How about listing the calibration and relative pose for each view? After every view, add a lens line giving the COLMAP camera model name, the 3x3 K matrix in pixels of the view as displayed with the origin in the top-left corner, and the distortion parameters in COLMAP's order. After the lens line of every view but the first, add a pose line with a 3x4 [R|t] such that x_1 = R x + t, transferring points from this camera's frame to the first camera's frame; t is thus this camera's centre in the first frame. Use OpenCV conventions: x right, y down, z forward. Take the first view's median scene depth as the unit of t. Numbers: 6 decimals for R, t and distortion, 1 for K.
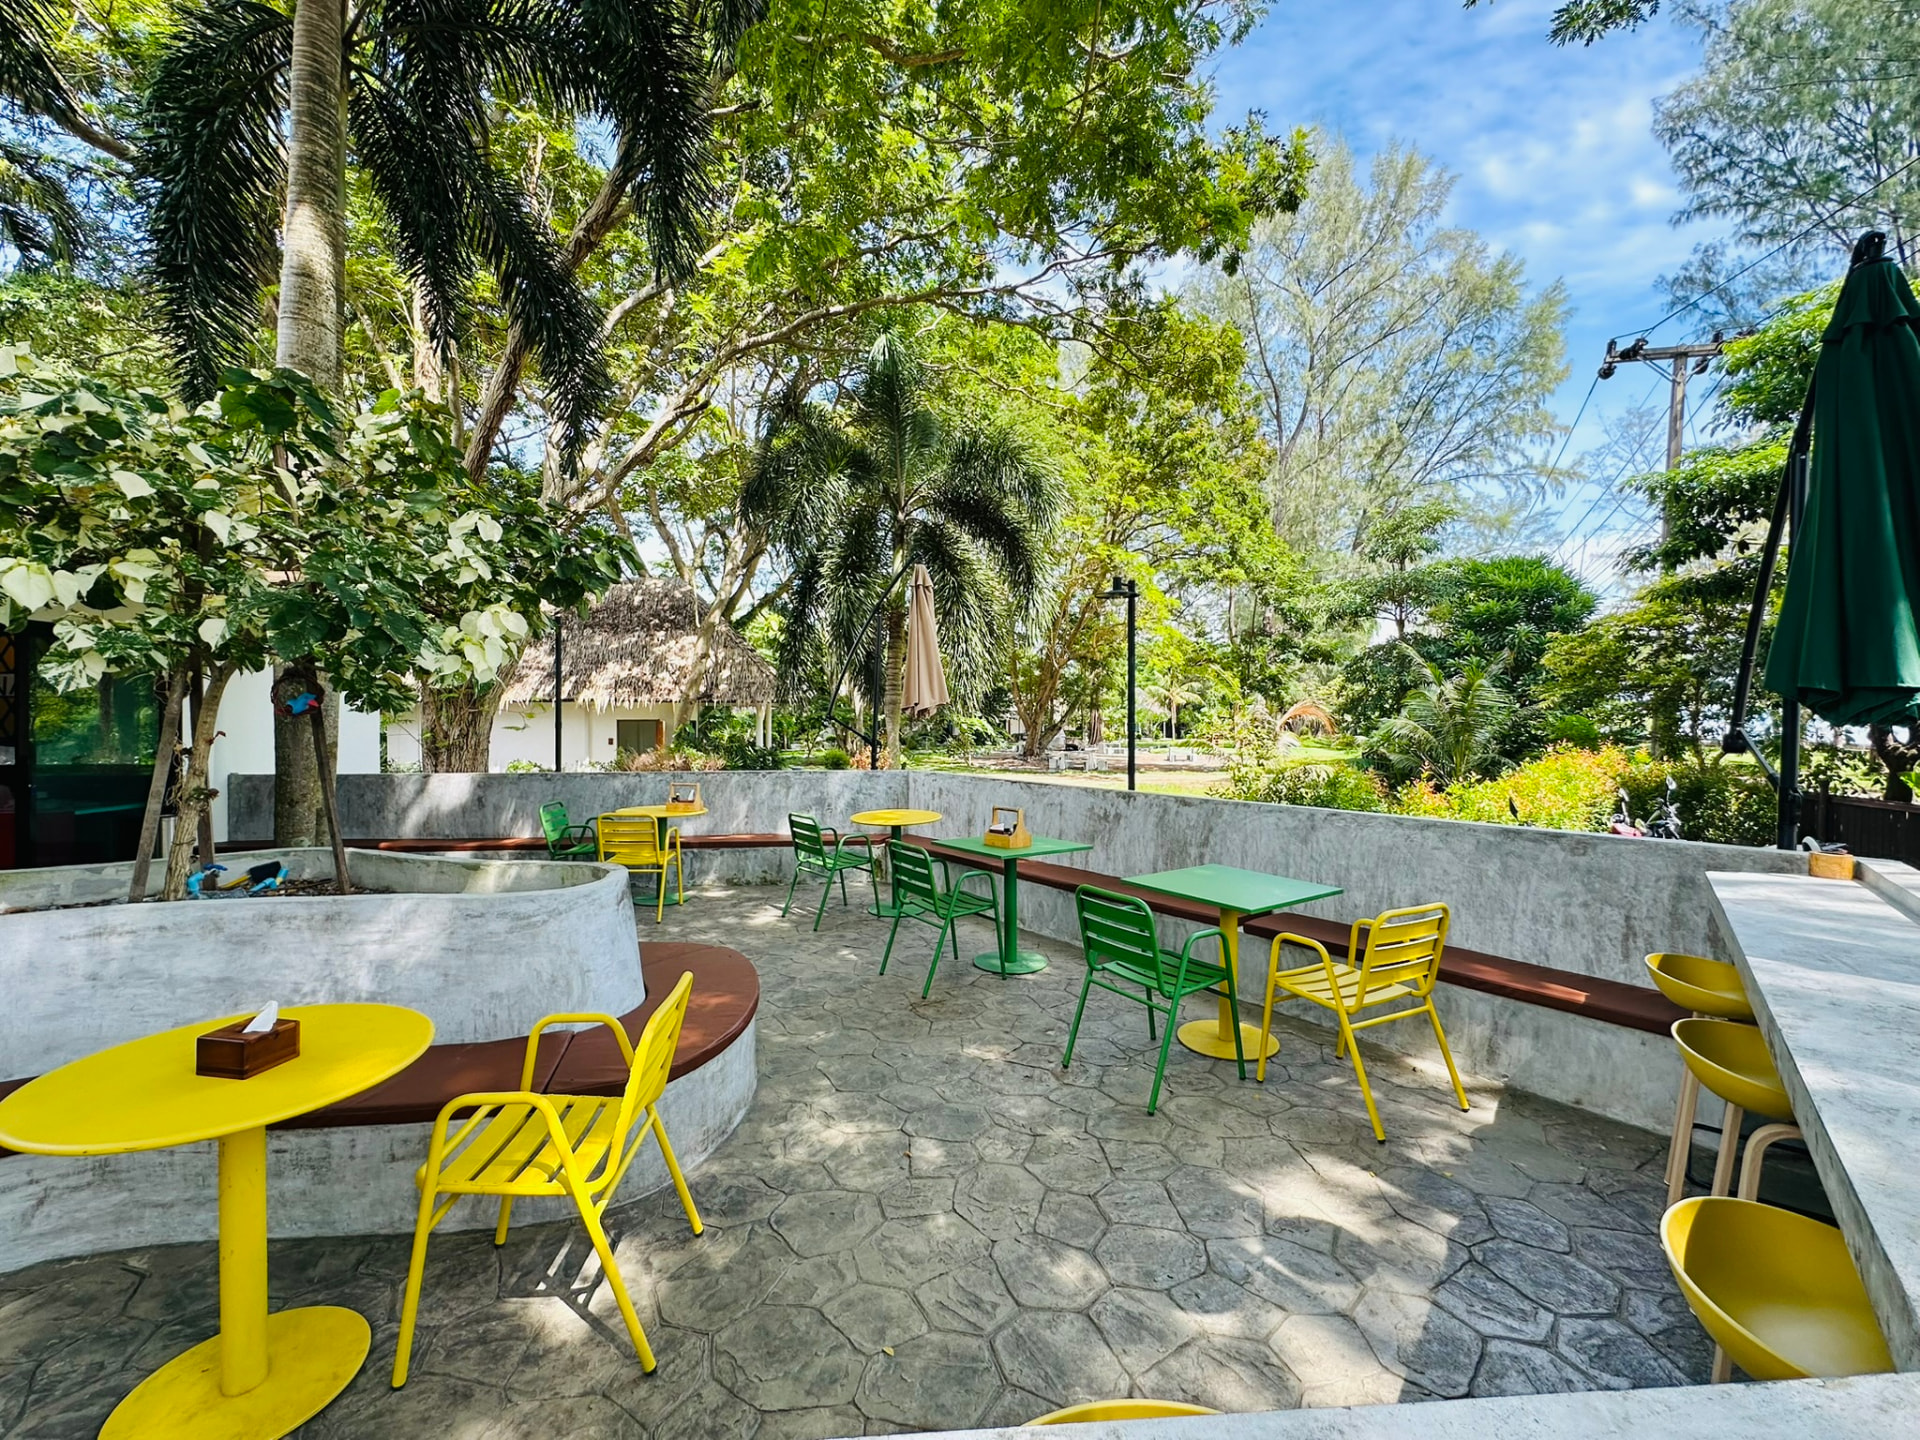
lens RADIAL K [[791.7, 0, 961.4], [0, 791.7, 724.0], [0, 0, 1]] dist [-0.009221, 0.001292]
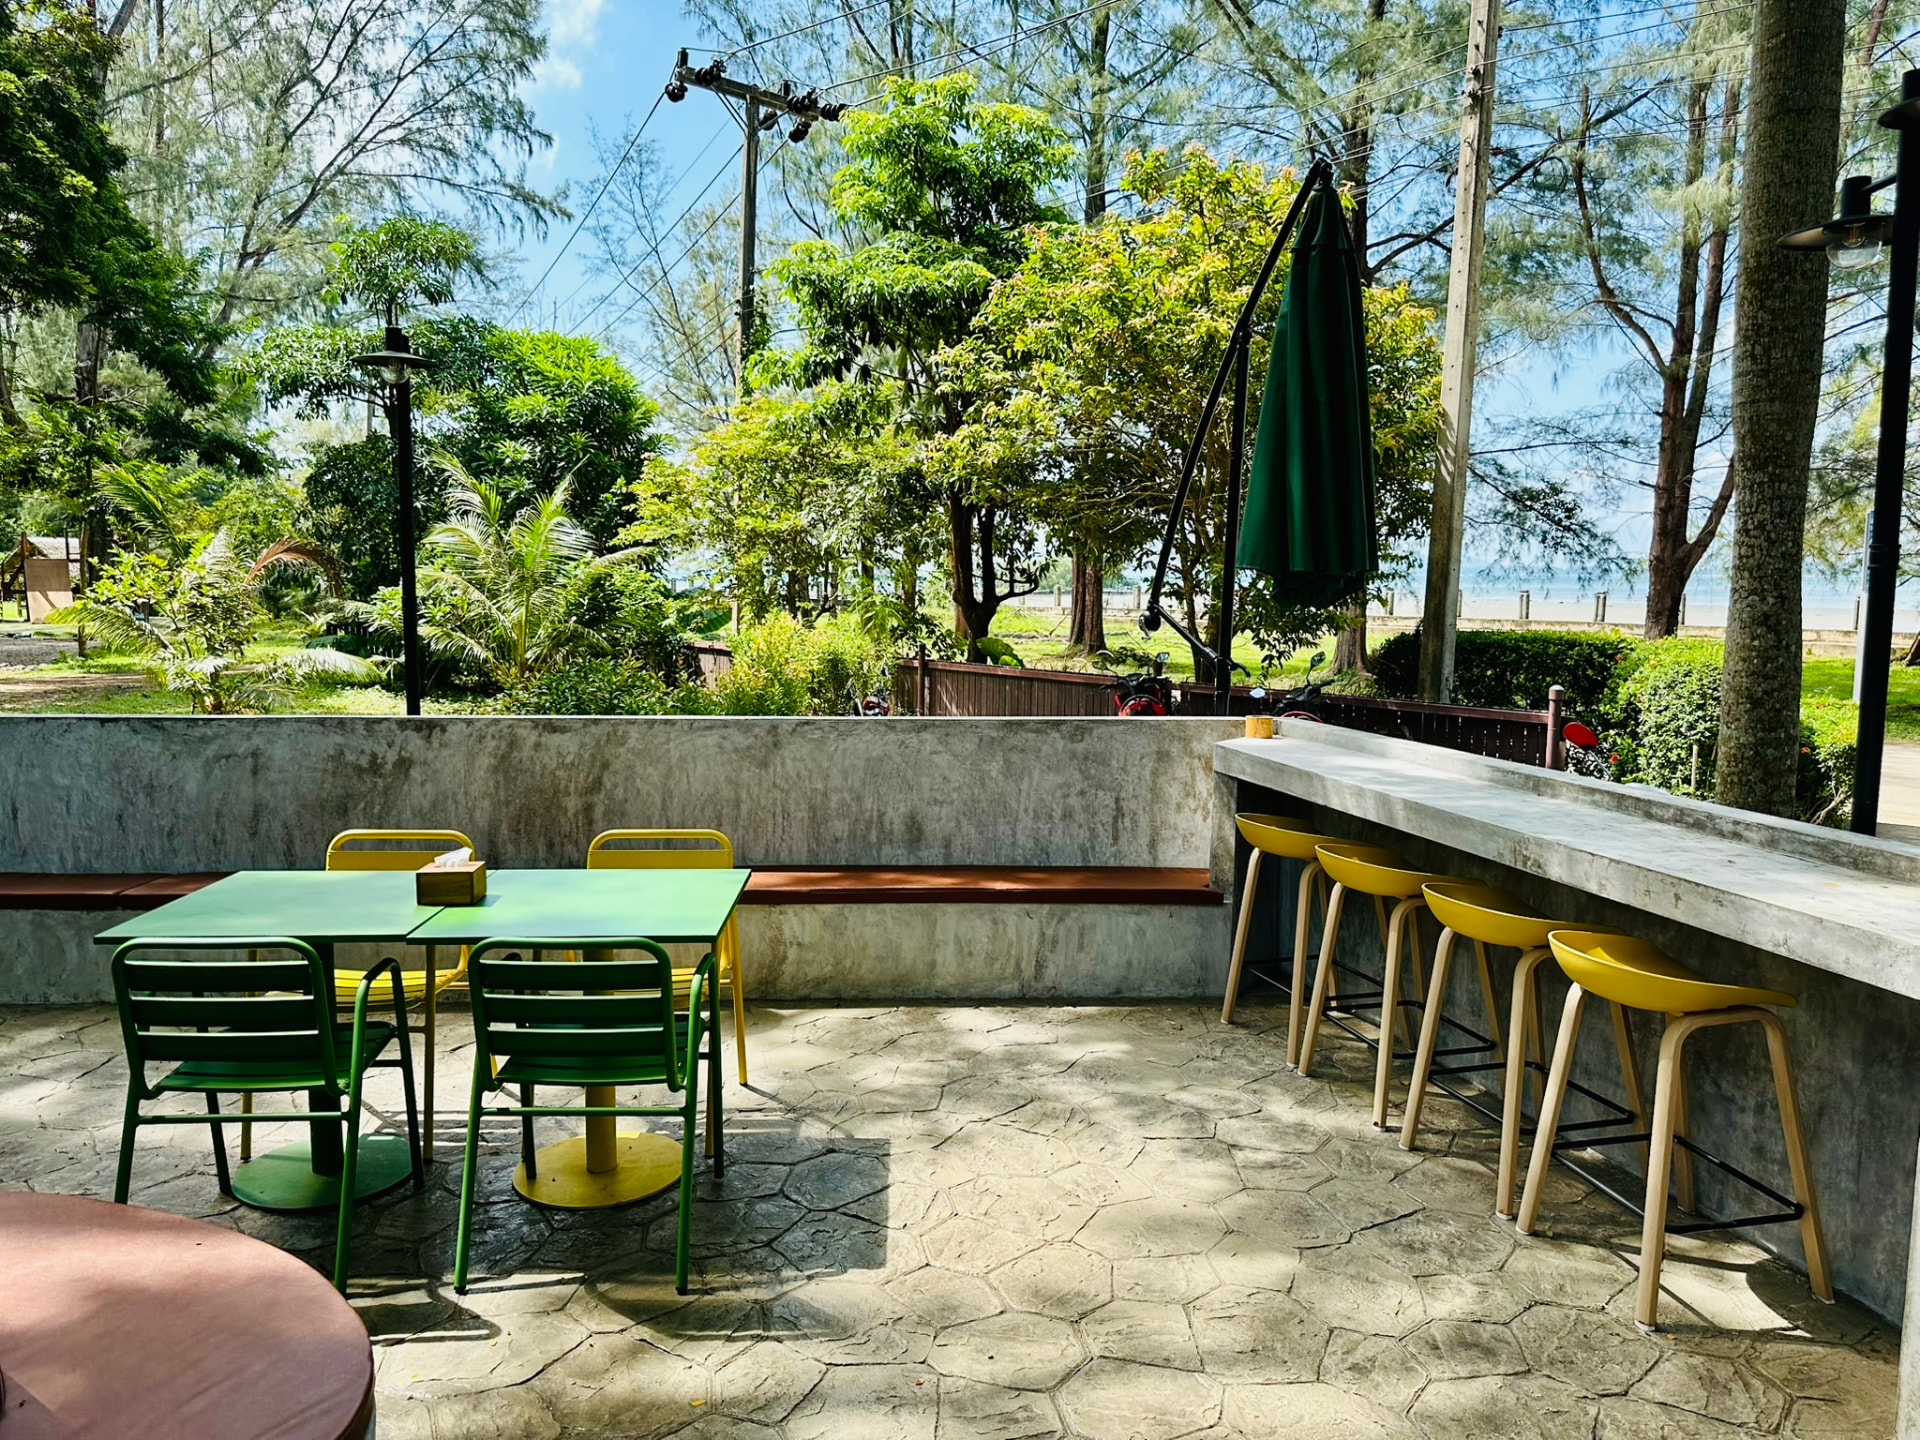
lens RADIAL K [[1334.9, 0, 959.1], [0, 1334.9, 734.9], [0, 0, 1]] dist [0.049043, -0.065745]
pose [[0.560339, -0.098588, 0.822375, -0.309802], [-0.000993, 0.992810, 0.119696, -0.015402], [-0.828263, -0.067886, 0.556212, 0.125311]]
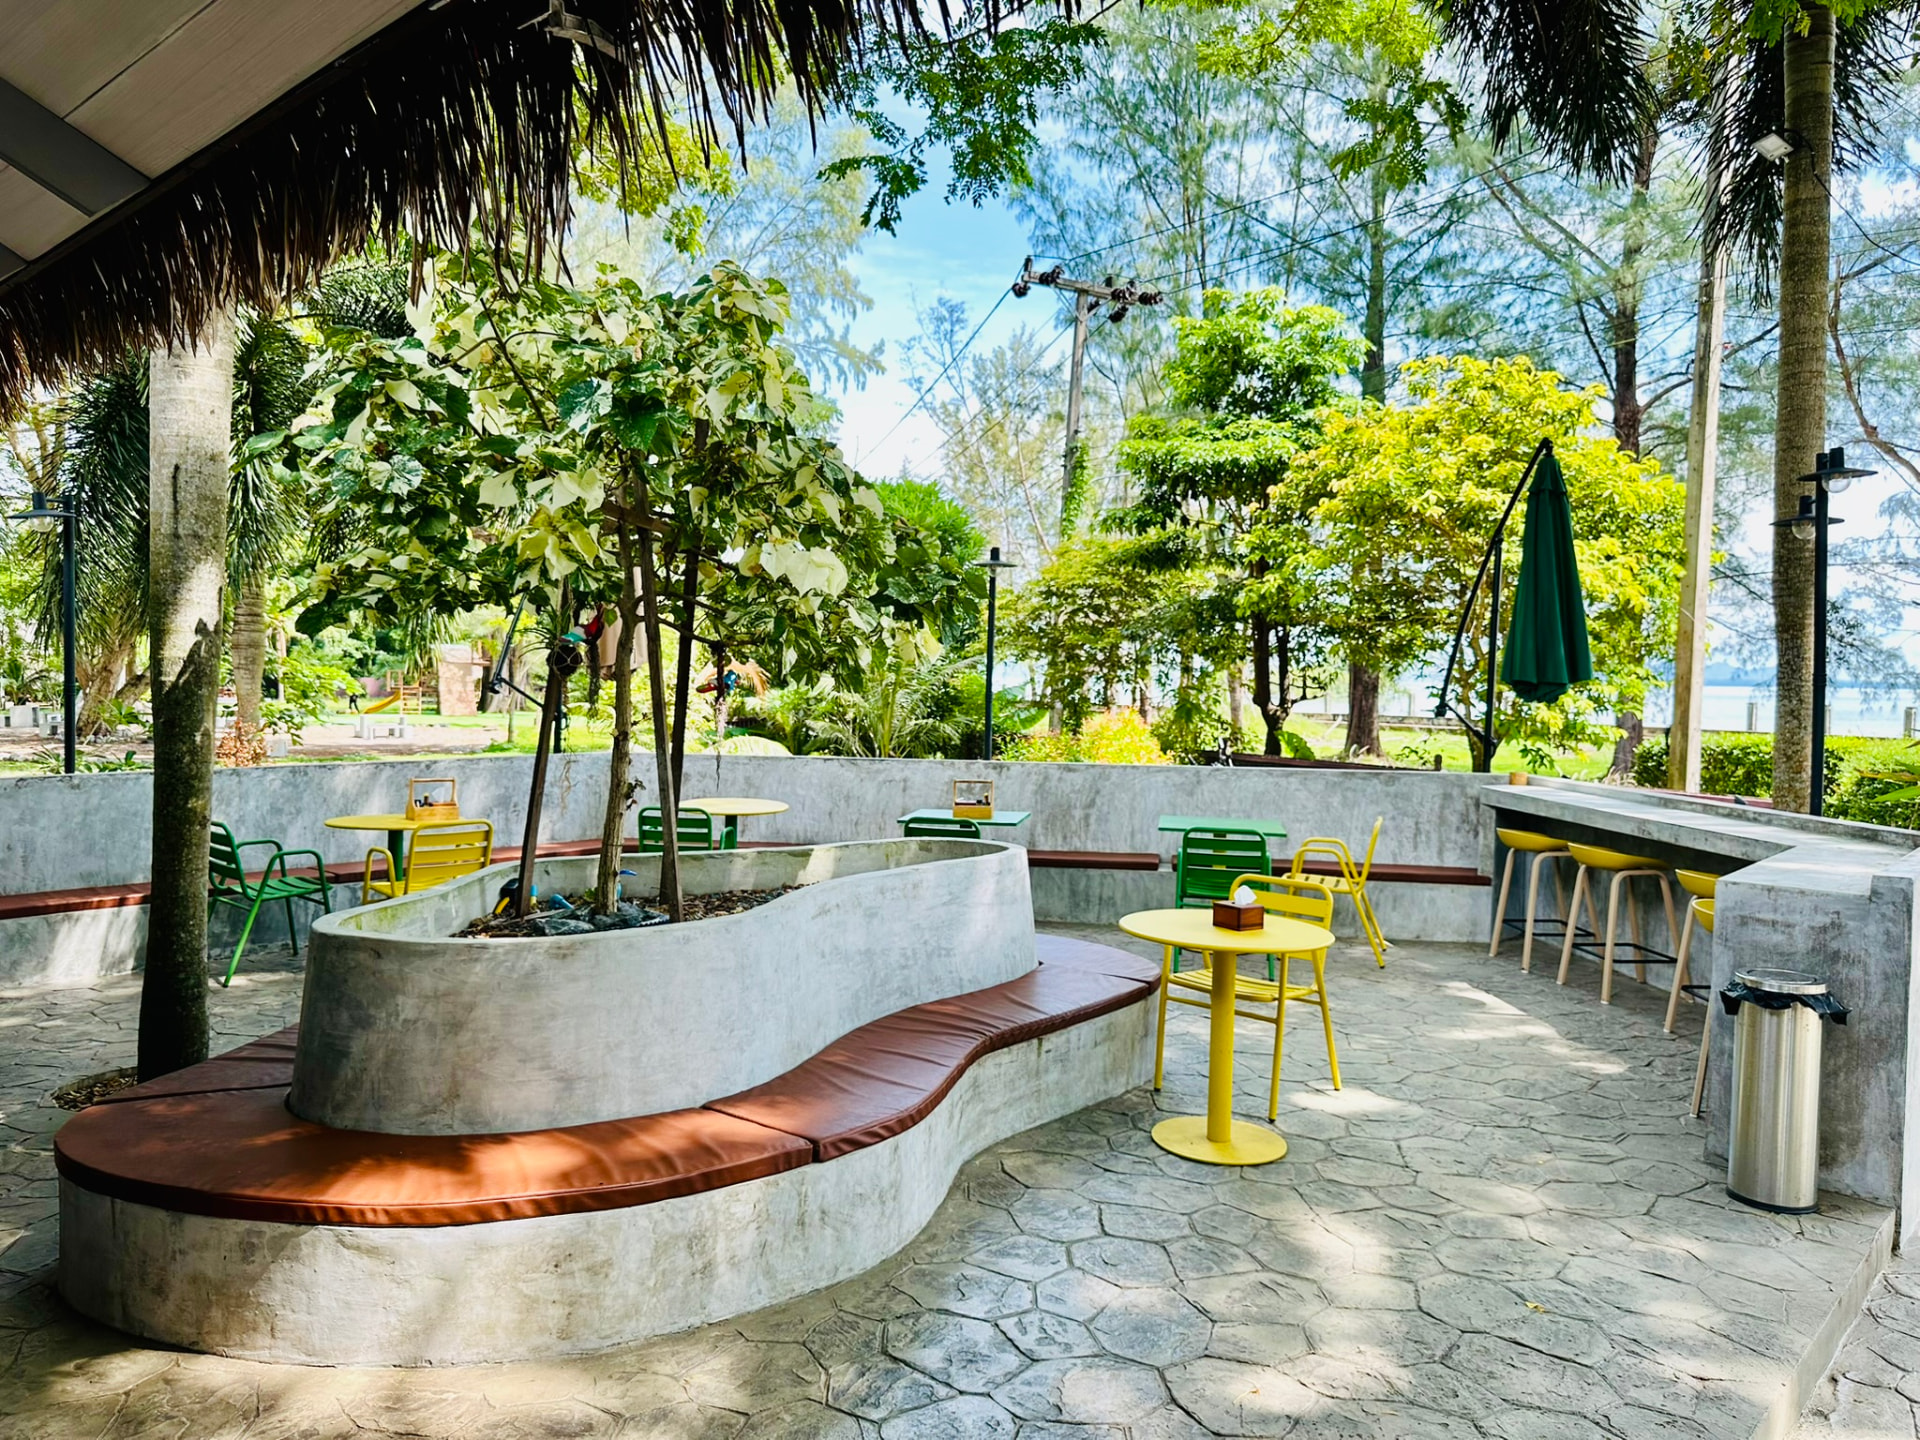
lens RADIAL K [[1334.9, 0, 948.9], [0, 1334.9, 729.1], [0, 0, 1]] dist [0.049043, -0.065745]
pose [[0.710897, -0.019985, 0.703012, -0.835164], [-0.009472, 0.999233, 0.037984, -0.018551], [-0.703233, -0.033661, 0.710163, -0.108885]]
